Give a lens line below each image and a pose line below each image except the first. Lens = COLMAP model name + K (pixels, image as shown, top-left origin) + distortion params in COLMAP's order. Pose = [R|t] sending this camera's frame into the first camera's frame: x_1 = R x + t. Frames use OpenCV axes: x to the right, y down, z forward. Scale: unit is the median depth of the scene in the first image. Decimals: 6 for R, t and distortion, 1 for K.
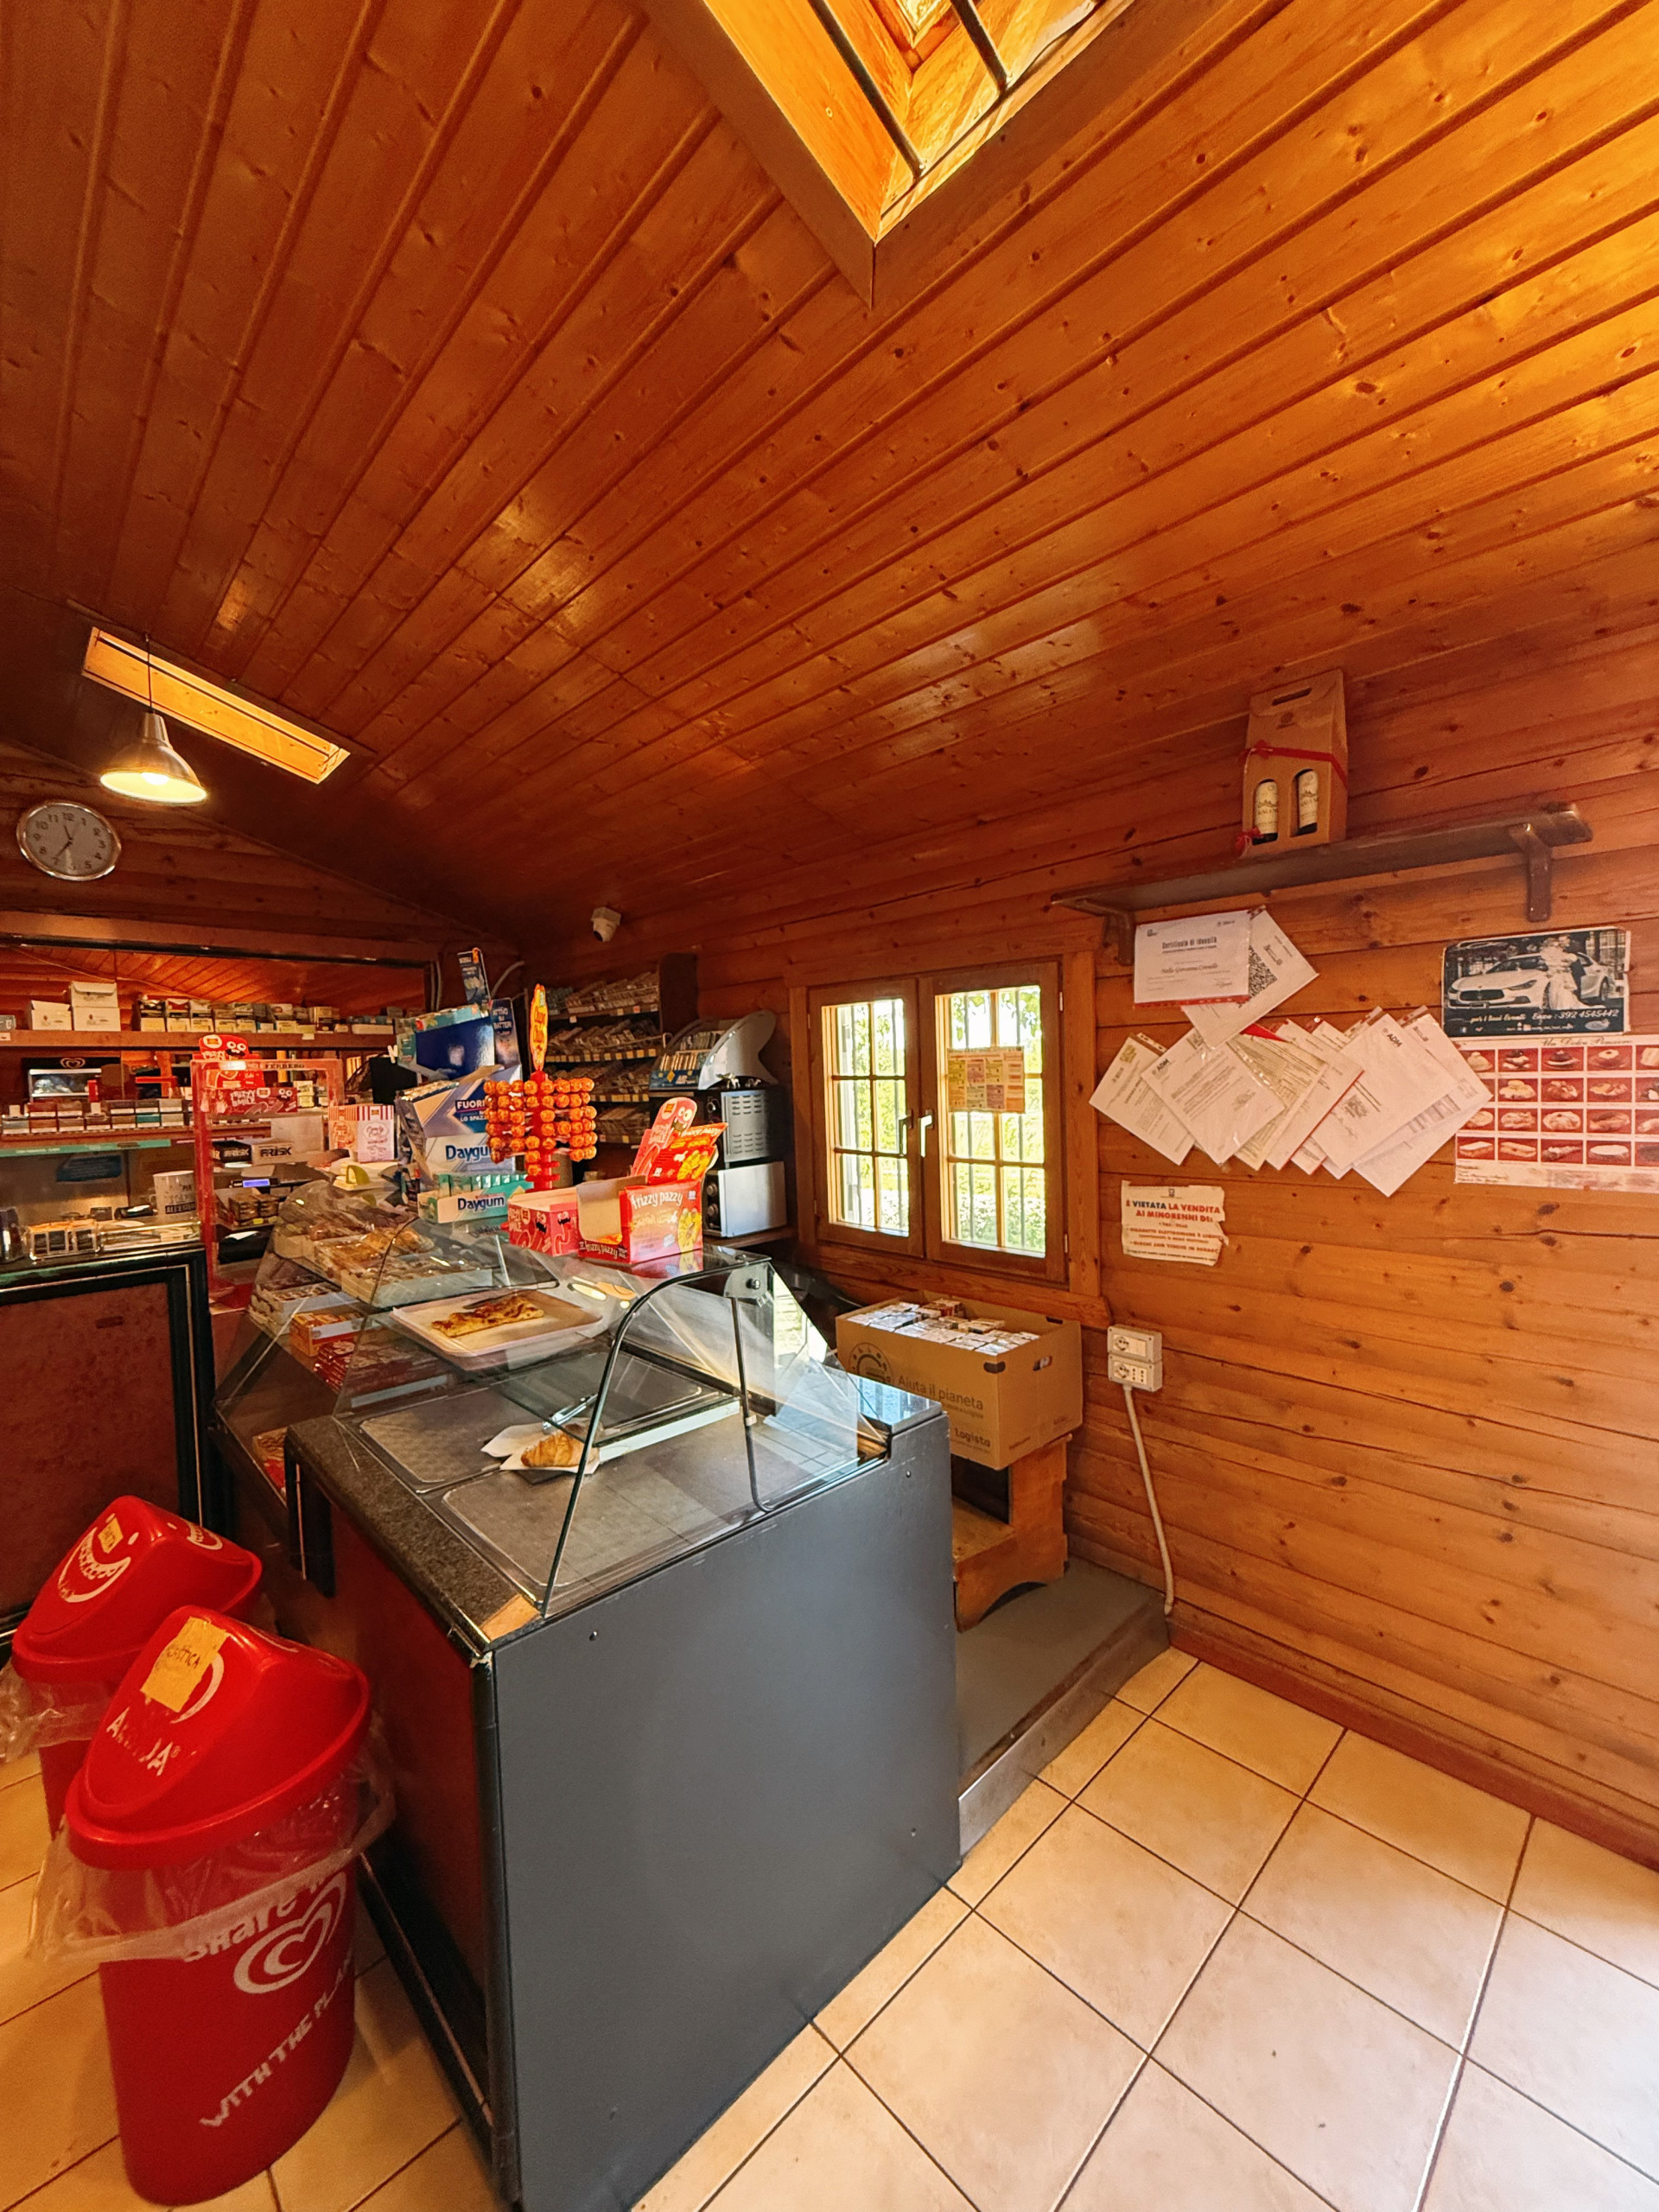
lens RADIAL K [[884.4, 0, 831.1], [0, 884.4, 1108.5], [0, 0, 1]] dist [-0.001110, 0.000727]
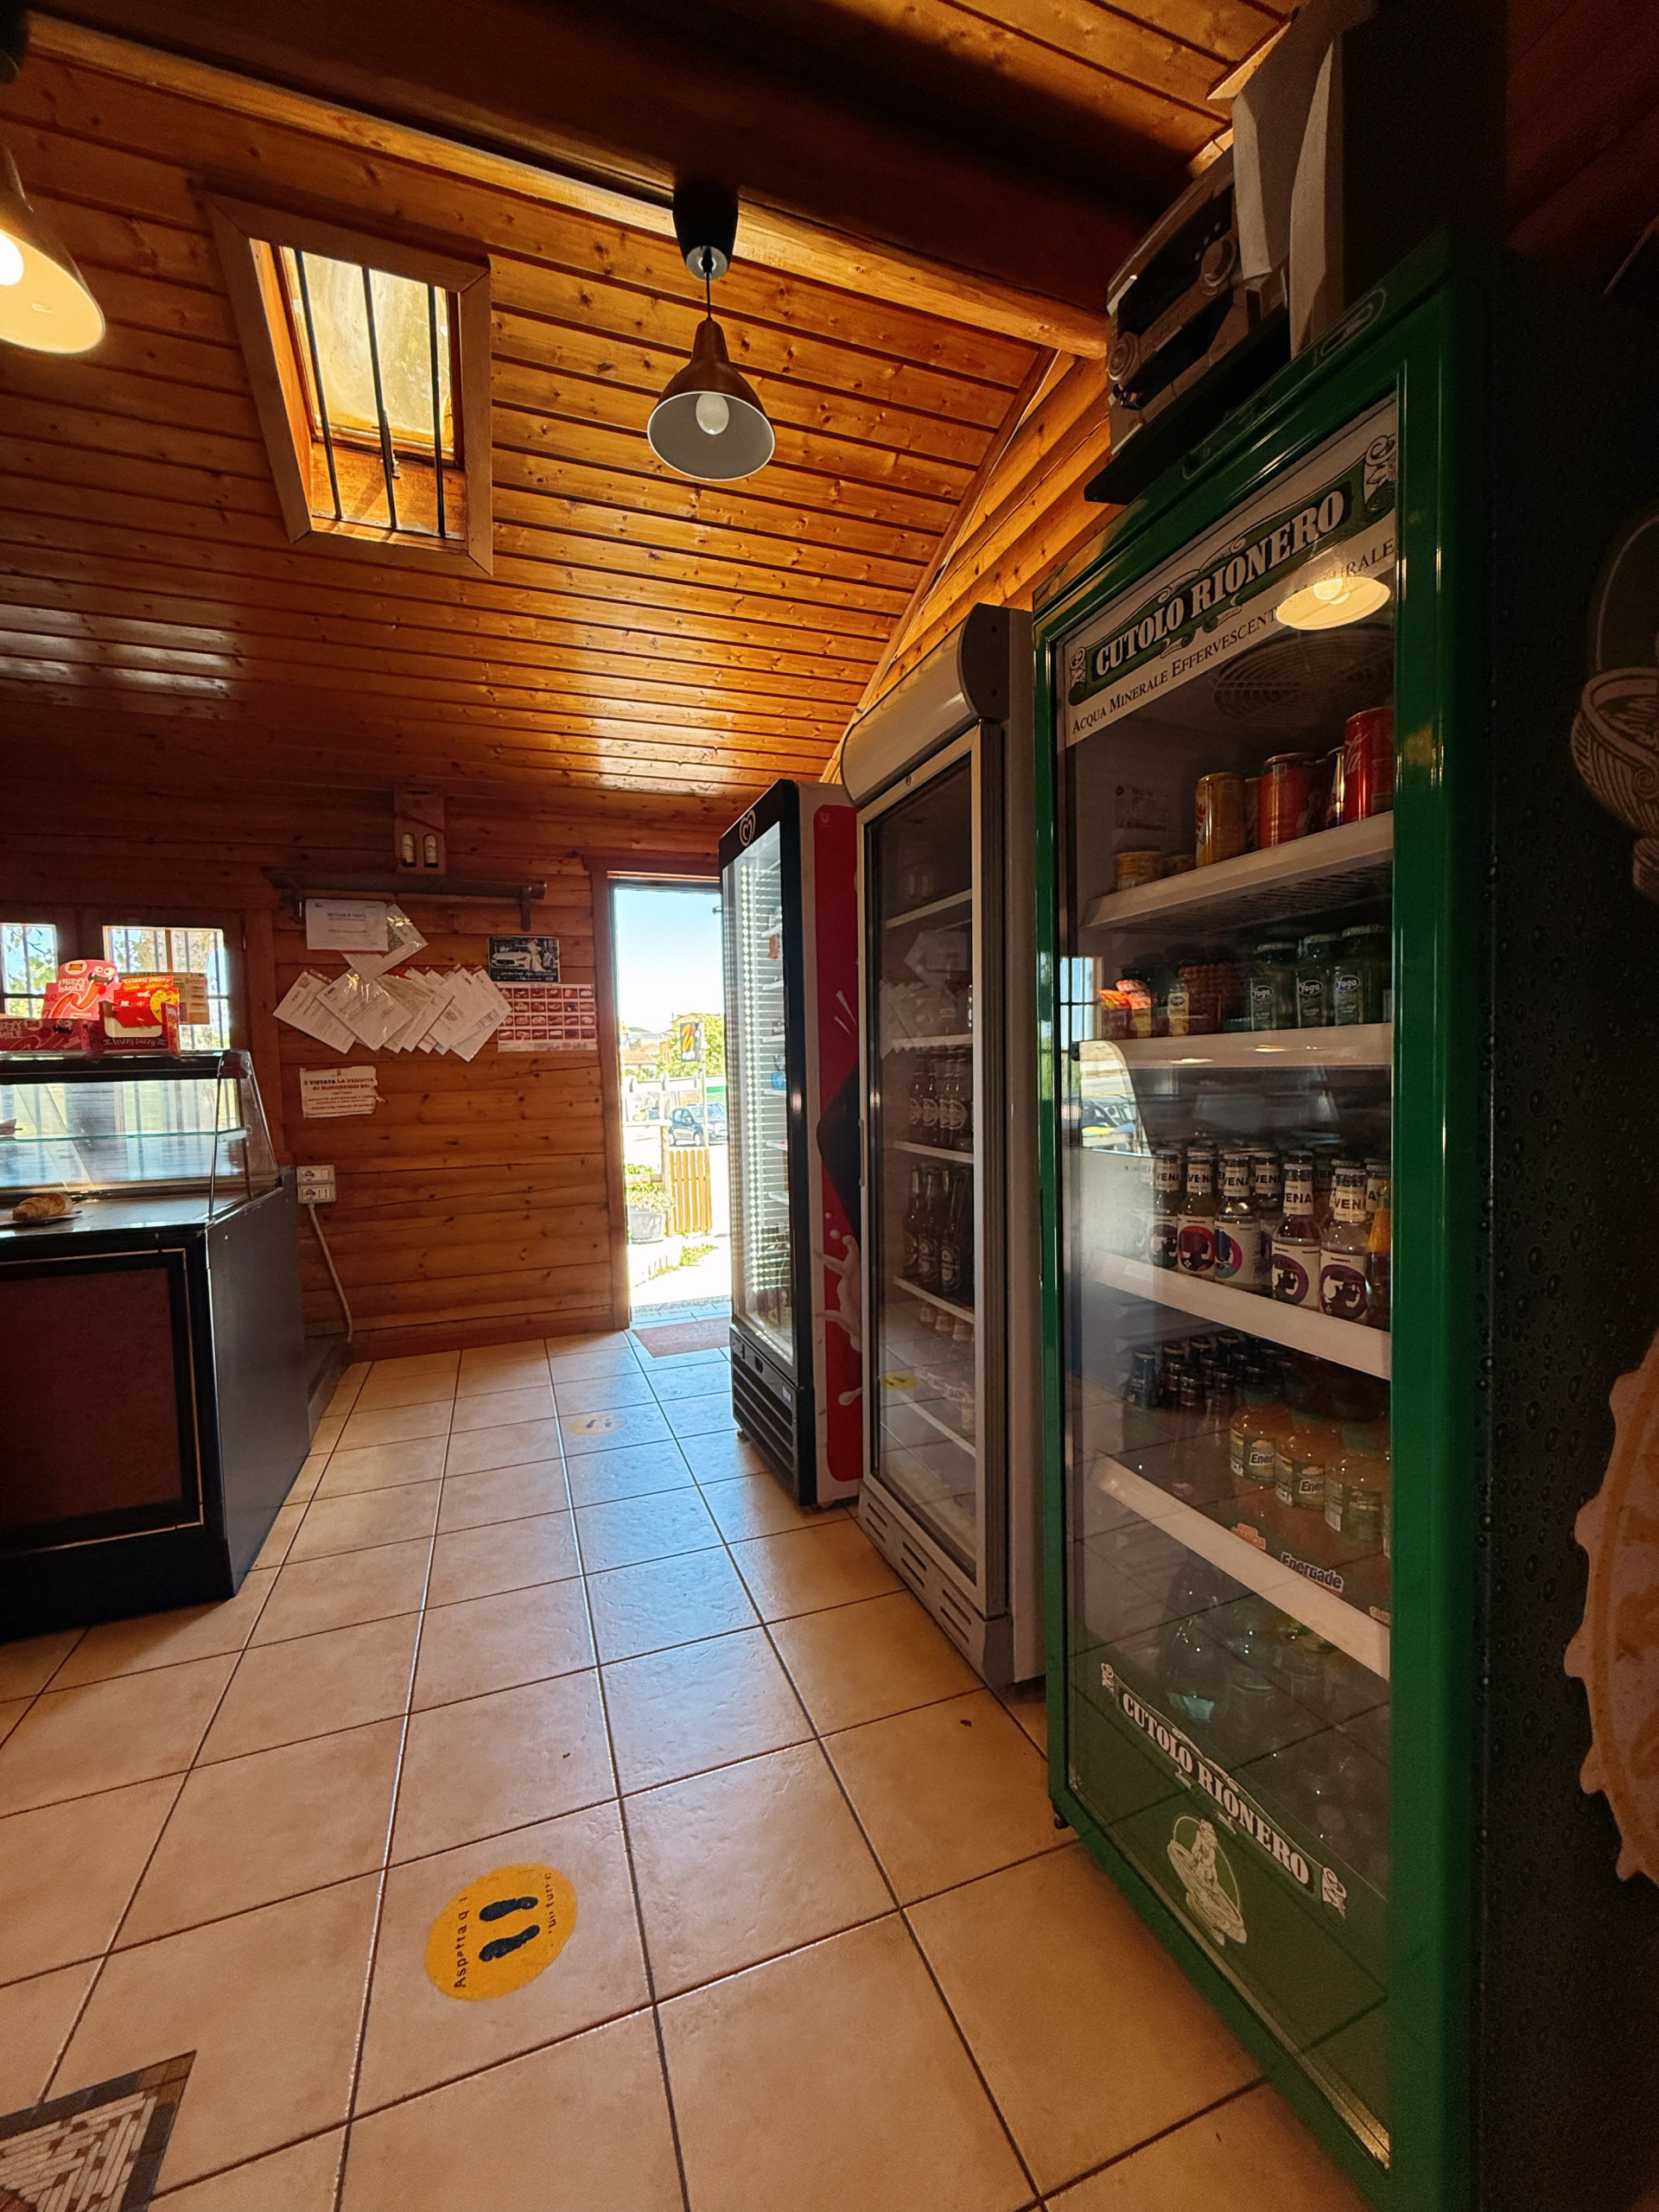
lens RADIAL K [[884.4, 0, 823.2], [0, 884.4, 1110.7], [0, 0, 1]] dist [-0.001110, 0.000727]
pose [[0.400853, -0.026100, 0.915771, -0.703893], [0.055294, 0.998461, 0.004253, 0.201556], [-0.914472, 0.048931, 0.401679, -0.412014]]
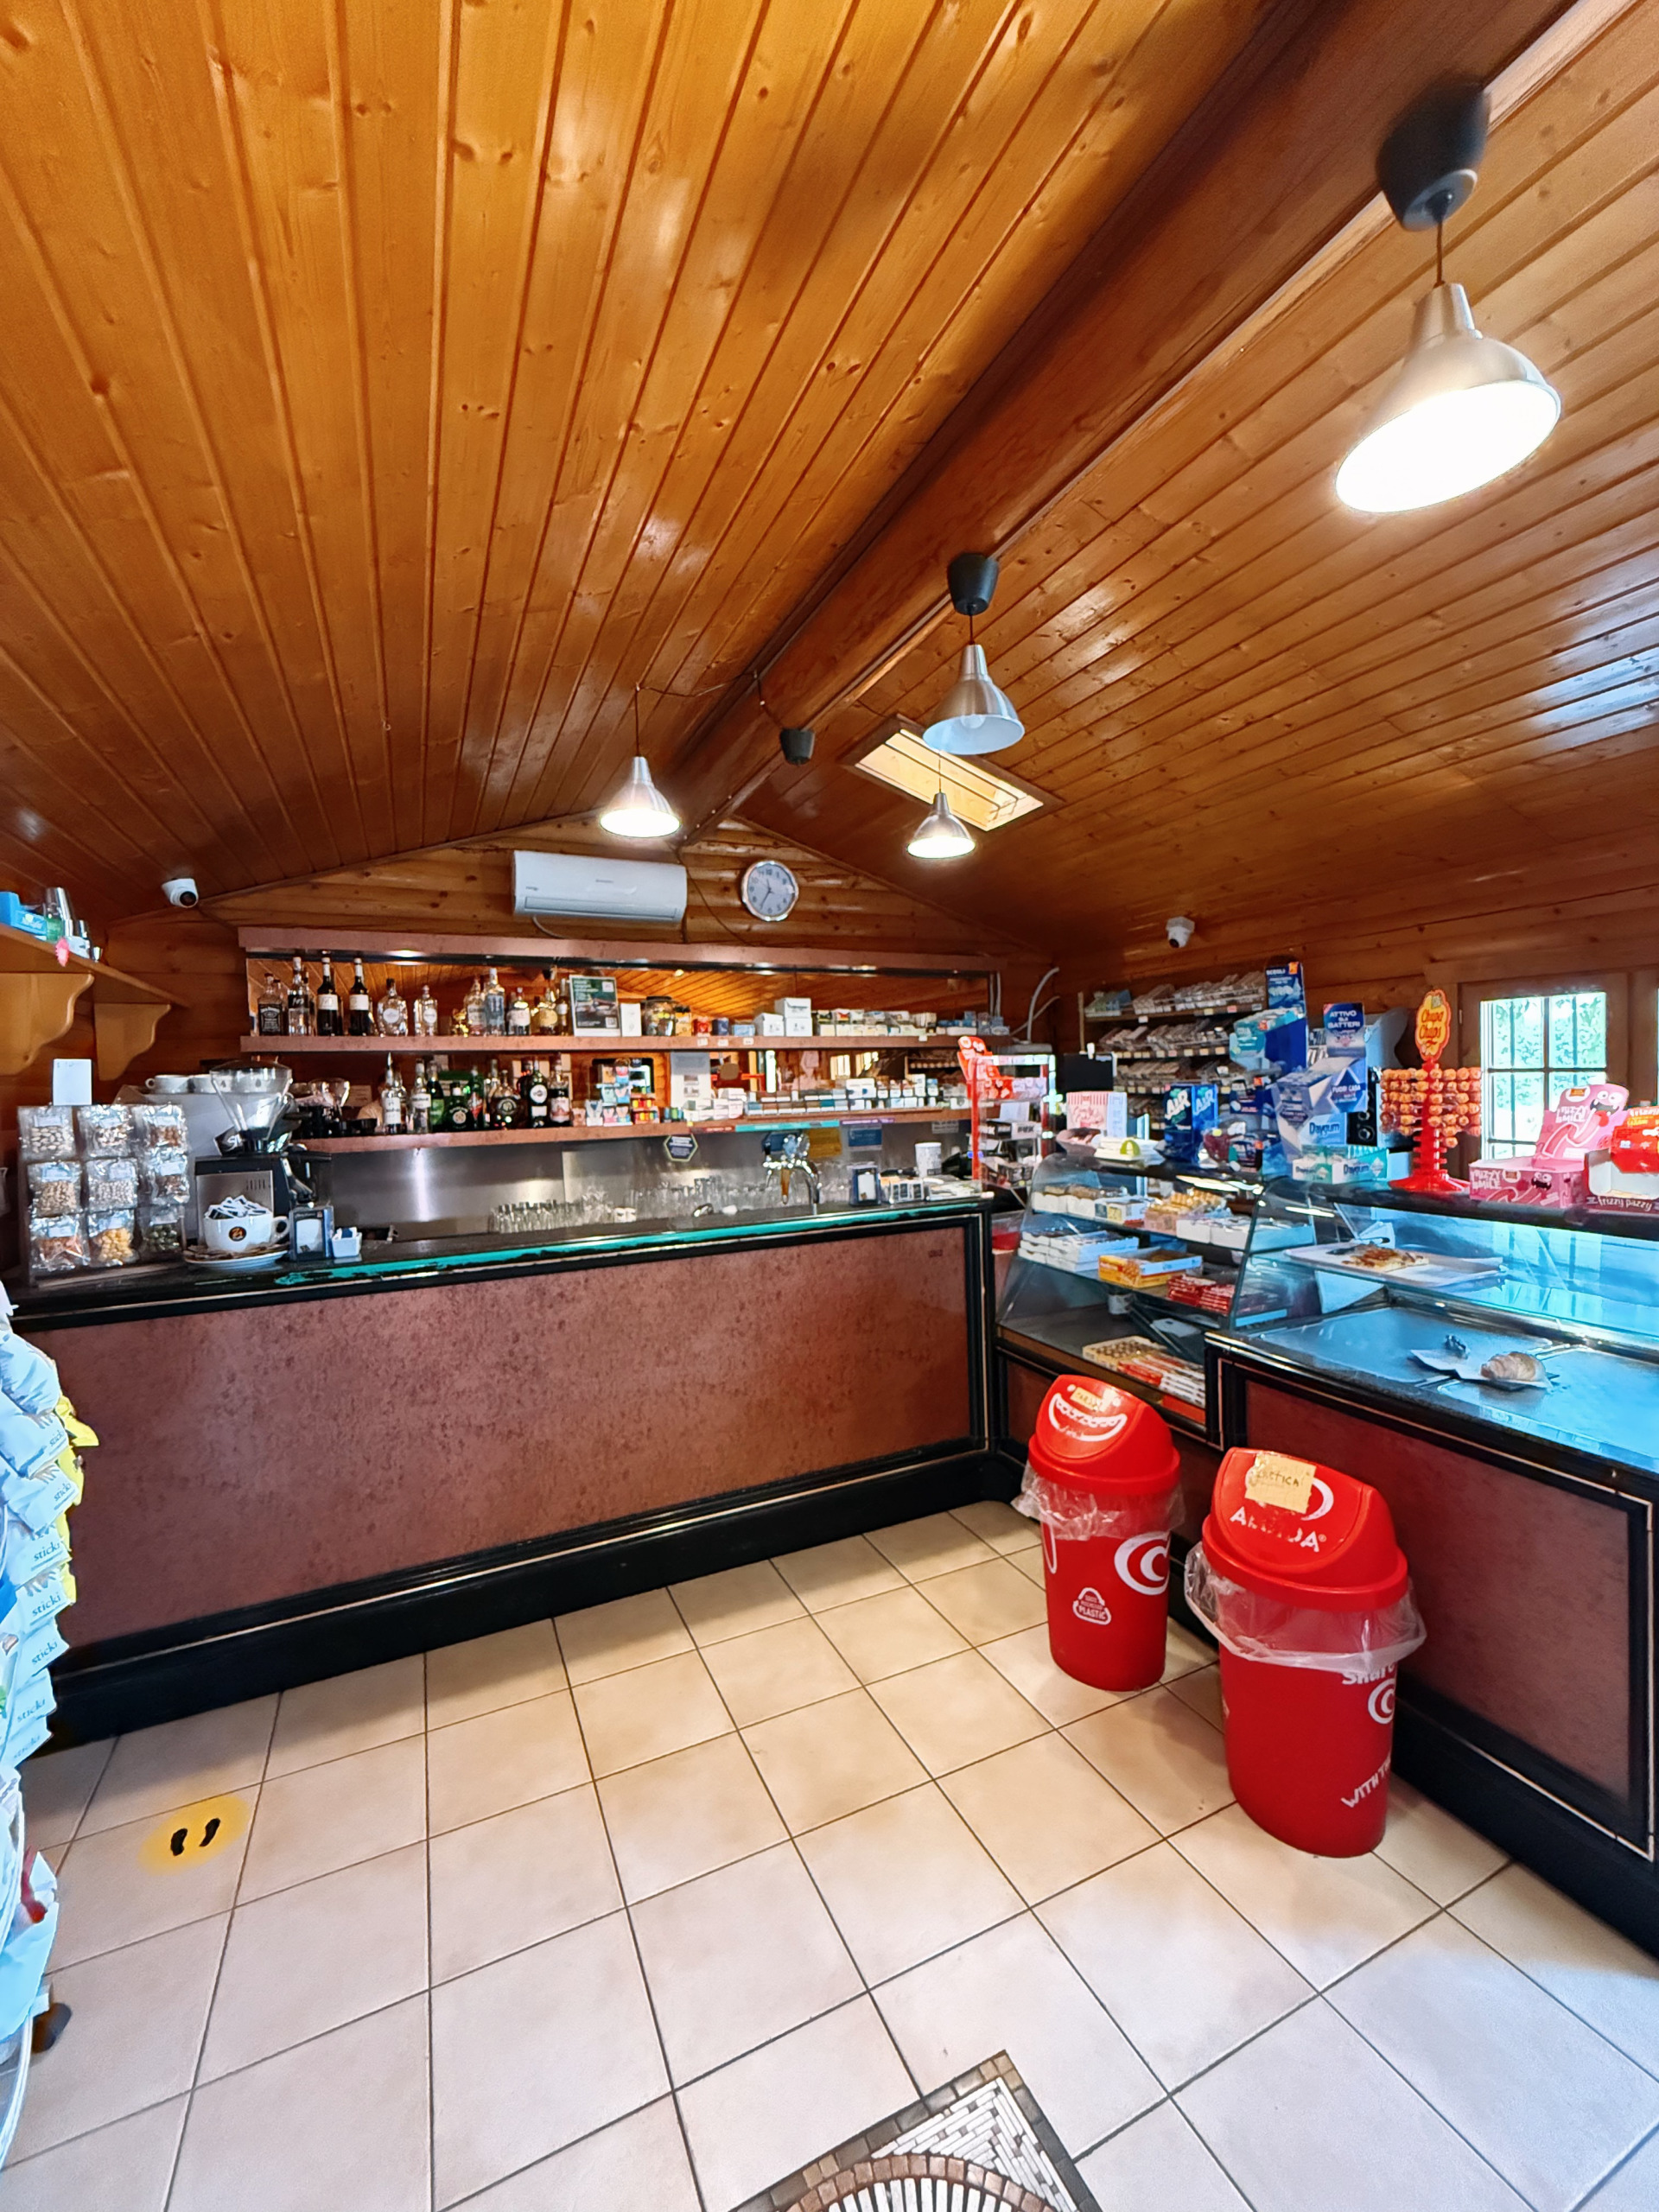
lens RADIAL K [[884.4, 0, 833.1], [0, 884.4, 1109.3], [0, 0, 1]] dist [-0.001110, 0.000727]
pose [[0.947174, 0.011652, -0.320507, -0.543533], [-0.010640, 0.999931, 0.004911, 0.019513], [0.320542, -0.001242, 0.947233, -0.315032]]
